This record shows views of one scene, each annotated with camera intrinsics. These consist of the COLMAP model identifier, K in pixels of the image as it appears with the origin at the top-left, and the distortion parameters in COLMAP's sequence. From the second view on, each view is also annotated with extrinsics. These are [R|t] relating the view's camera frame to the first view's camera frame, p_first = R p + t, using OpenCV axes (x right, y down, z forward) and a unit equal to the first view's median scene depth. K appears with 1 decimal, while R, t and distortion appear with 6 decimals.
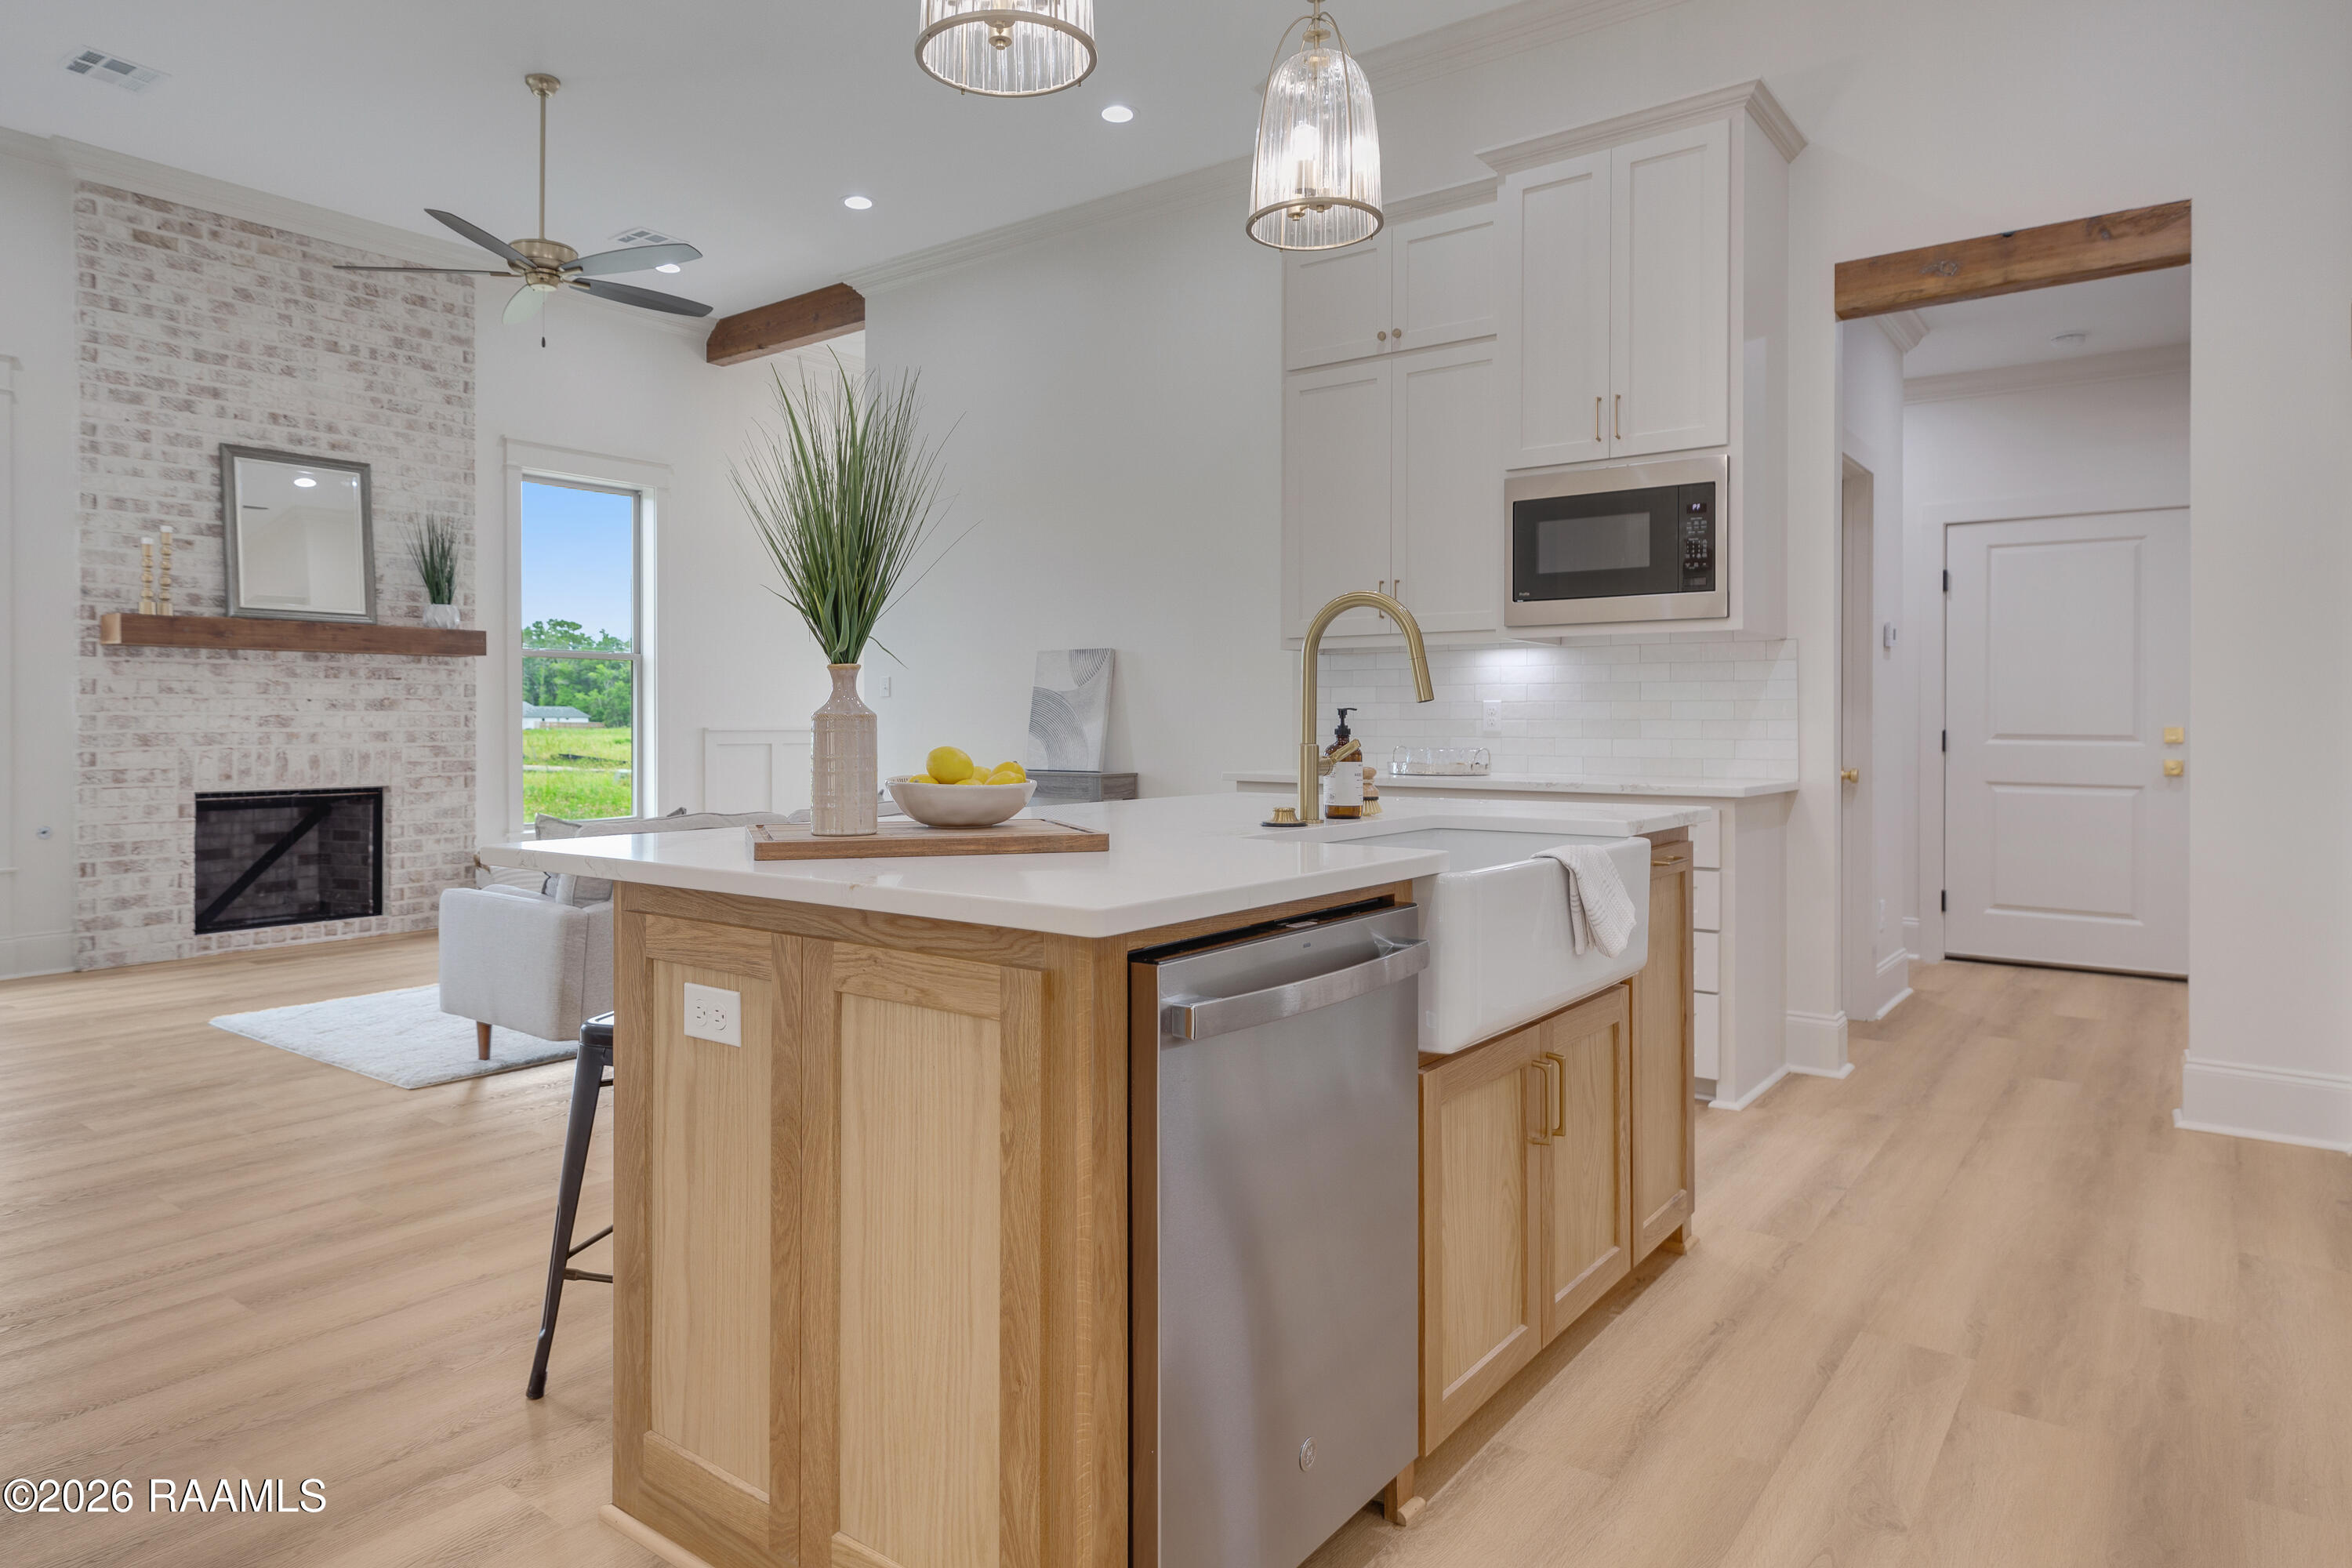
lens RADIAL K [[1439.1, 0, 1113.6], [0, 1439.1, 720.3], [0, 0, 1]] dist [0.034257, -0.001120]
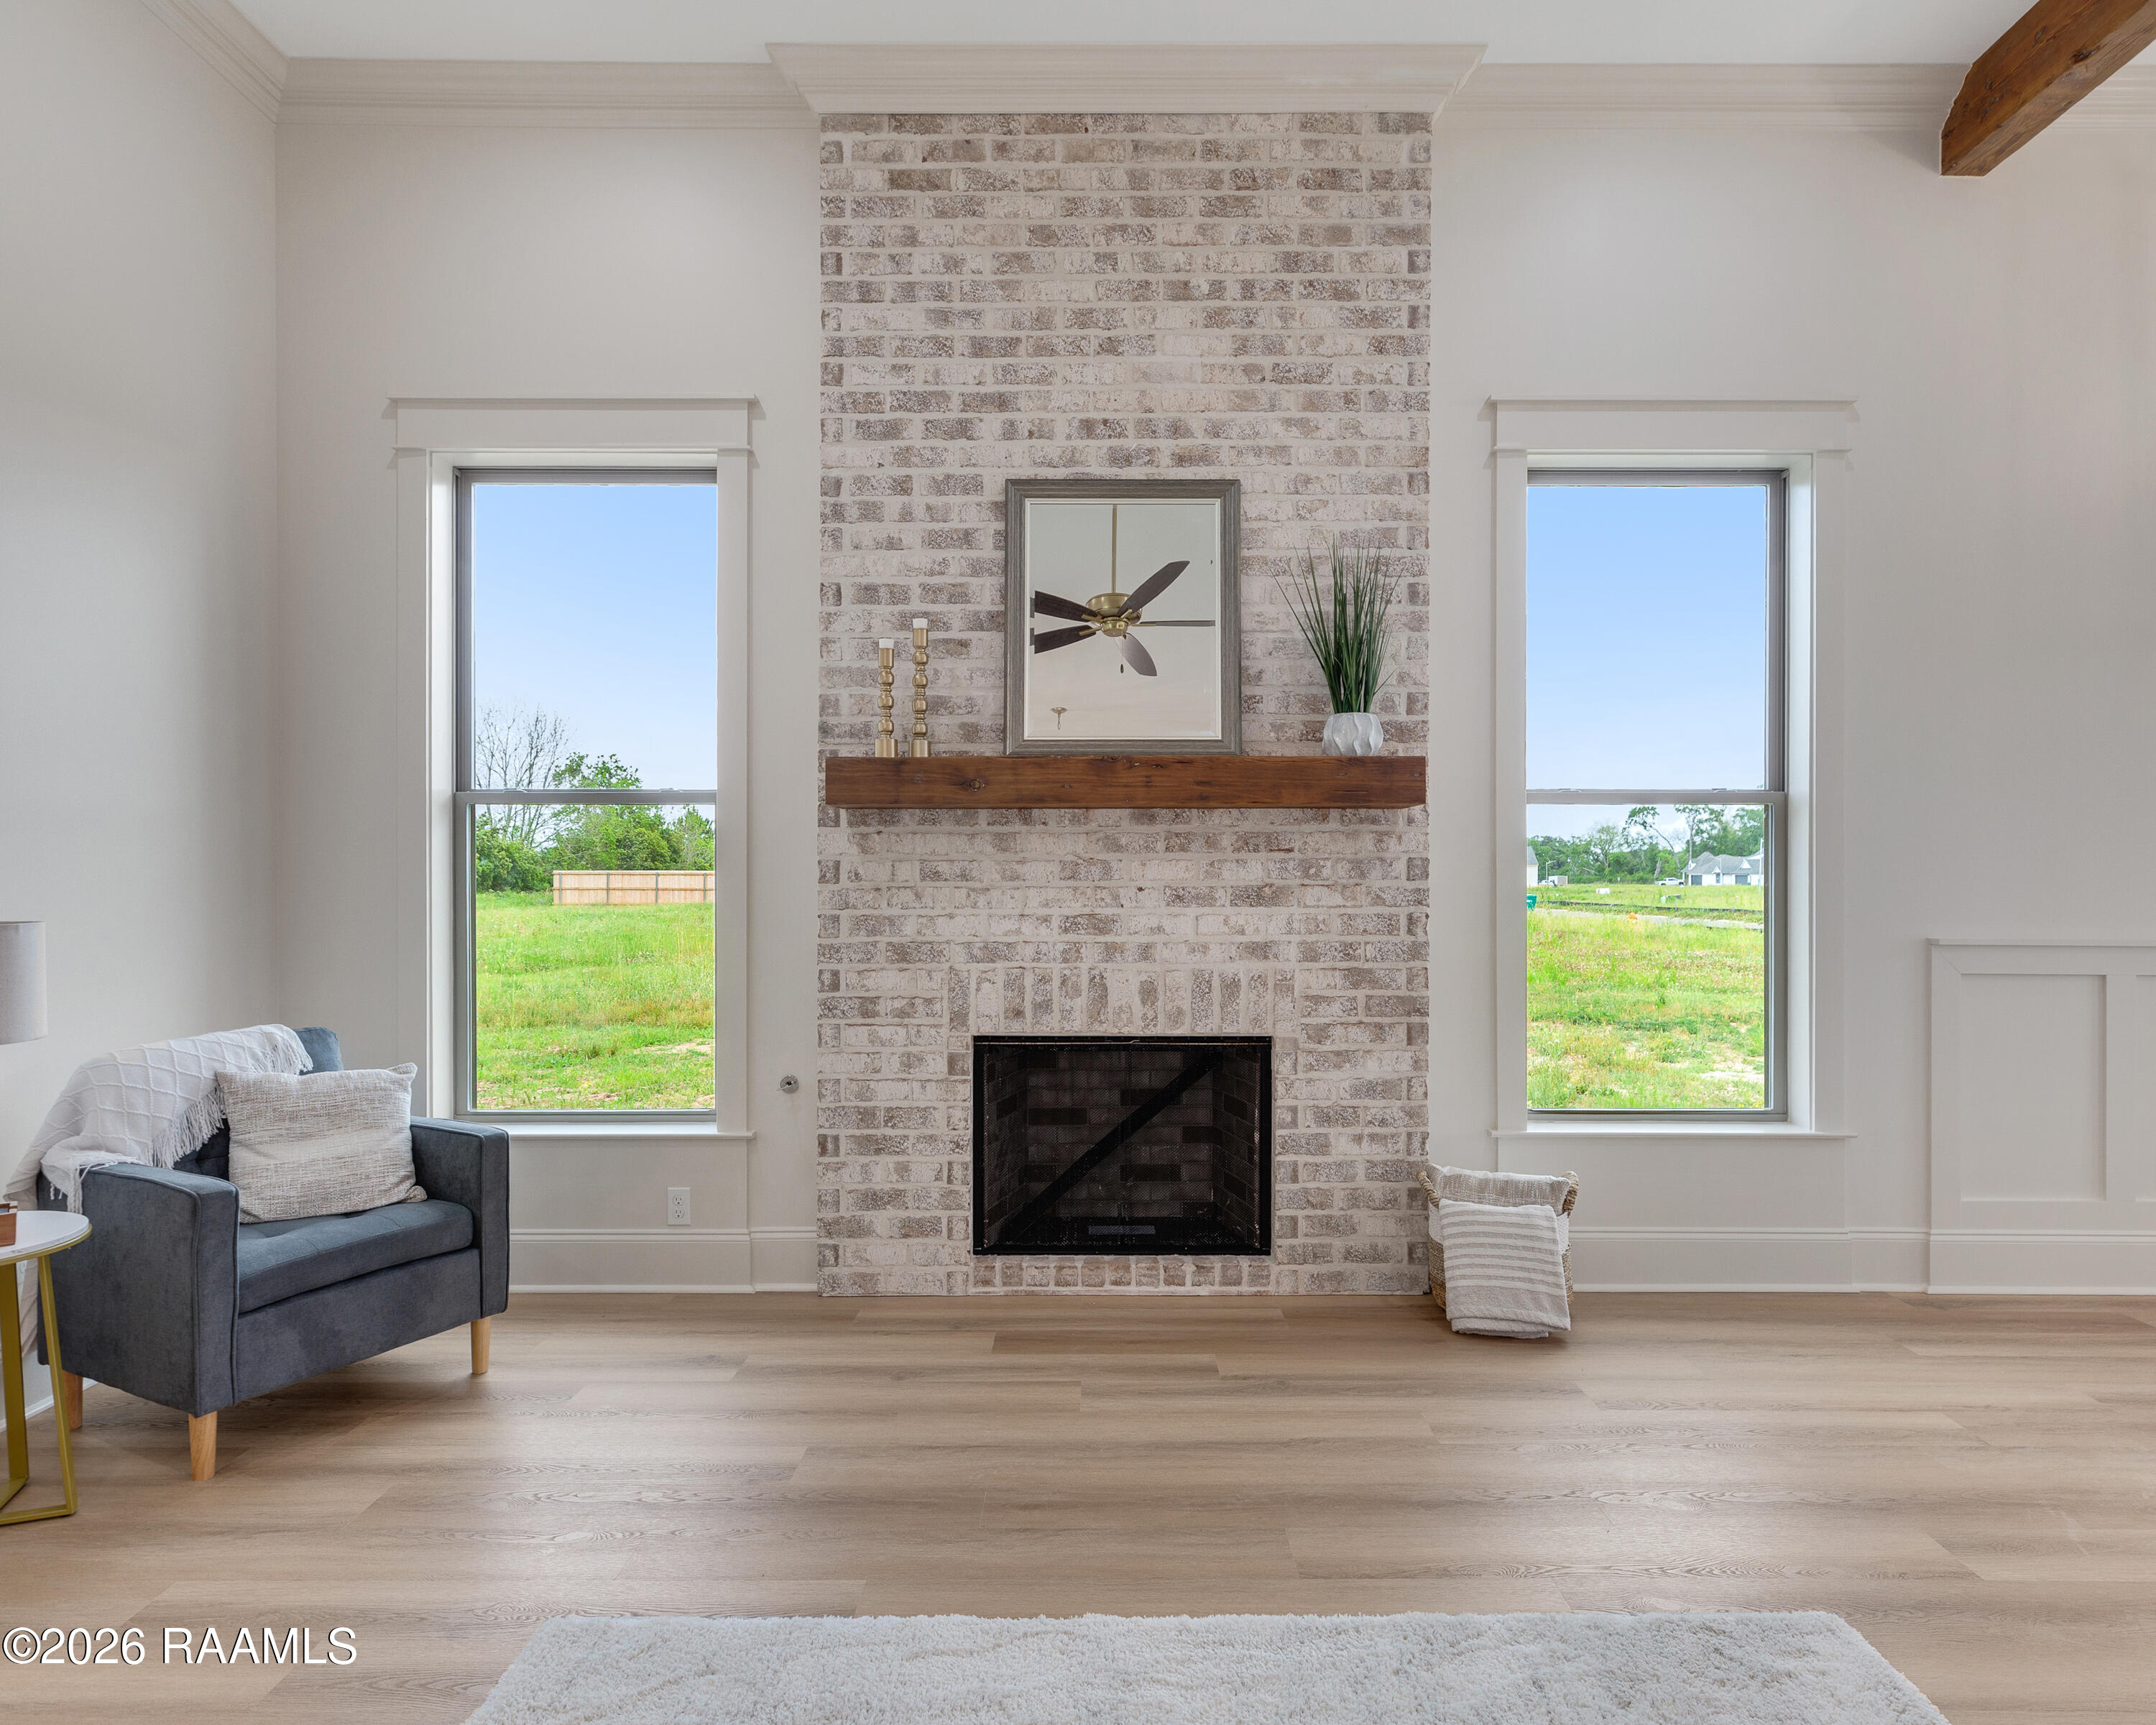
lens RADIAL K [[1197.6, 0, 1099.9], [0, 1197.6, 877.0], [0, 0, 1]] dist [0.000874, 0.000572]
pose [[0.605367, 0.004593, -0.795933, -0.173984], [-0.001930, 0.999989, 0.004302, -0.021433], [0.795944, -0.001068, 0.605369, 0.703571]]
